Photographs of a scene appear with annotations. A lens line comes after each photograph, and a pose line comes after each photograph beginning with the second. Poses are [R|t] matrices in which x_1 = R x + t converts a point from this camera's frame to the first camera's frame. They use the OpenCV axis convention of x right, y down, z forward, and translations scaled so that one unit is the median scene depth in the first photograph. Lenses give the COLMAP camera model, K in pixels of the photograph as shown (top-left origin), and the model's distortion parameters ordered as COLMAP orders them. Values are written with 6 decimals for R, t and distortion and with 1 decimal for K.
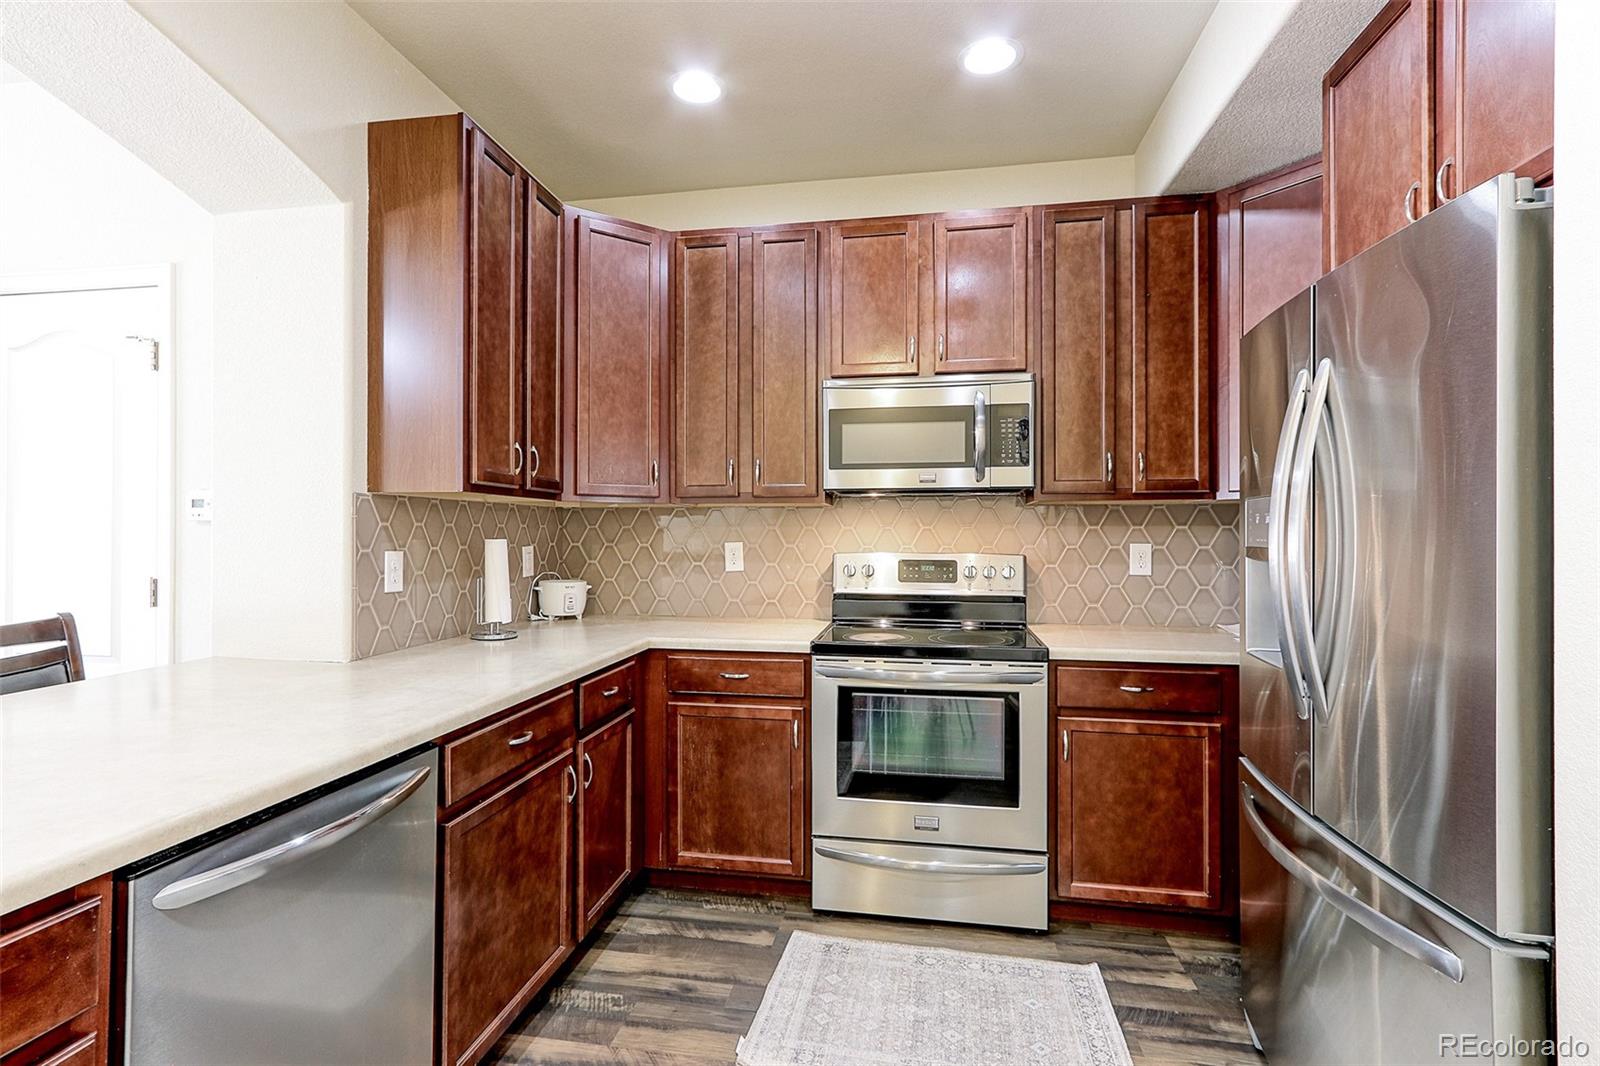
lens RADIAL K [[762.4, 0, 791.1], [0, 762.4, 529.5], [0, 0, 1]] dist [0.001075, 0.000990]
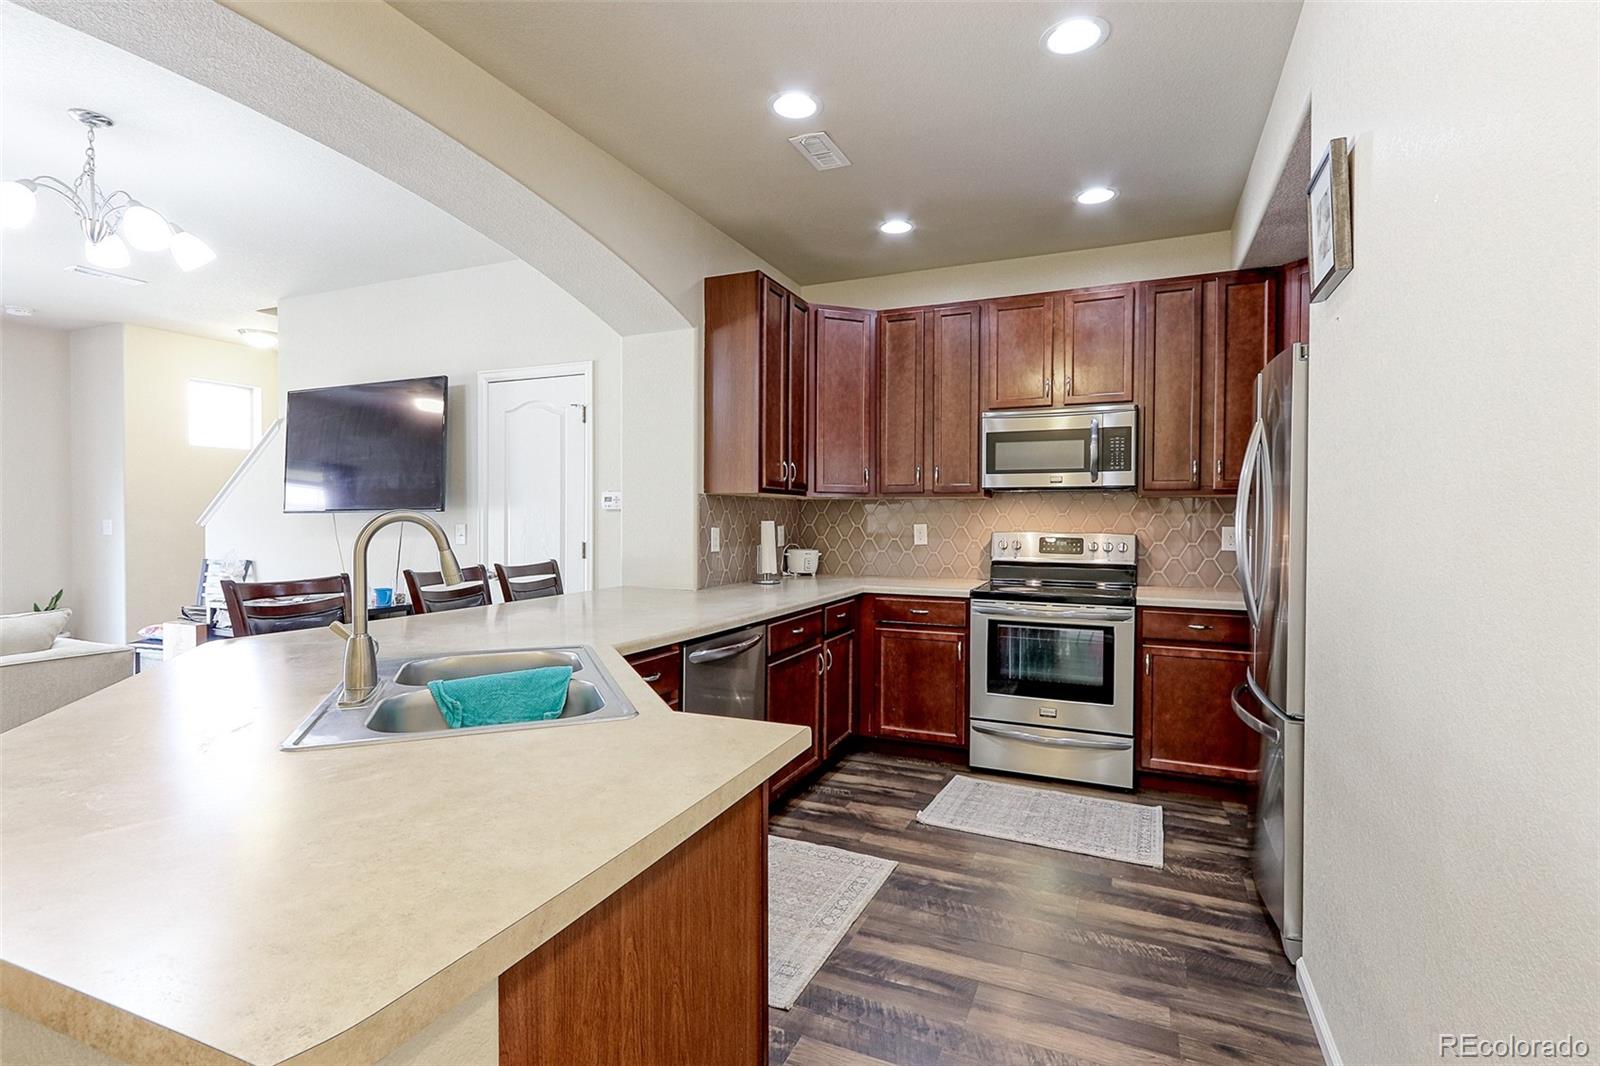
lens RADIAL K [[762.4, 0, 795.3], [0, 762.4, 529.2], [0, 0, 1]] dist [0.001075, 0.000990]
pose [[0.969745, 0.007478, -0.244006, 0.057588], [-0.002885, 0.999812, 0.019175, -0.000555], [0.244103, -0.017891, 0.969584, -0.541606]]
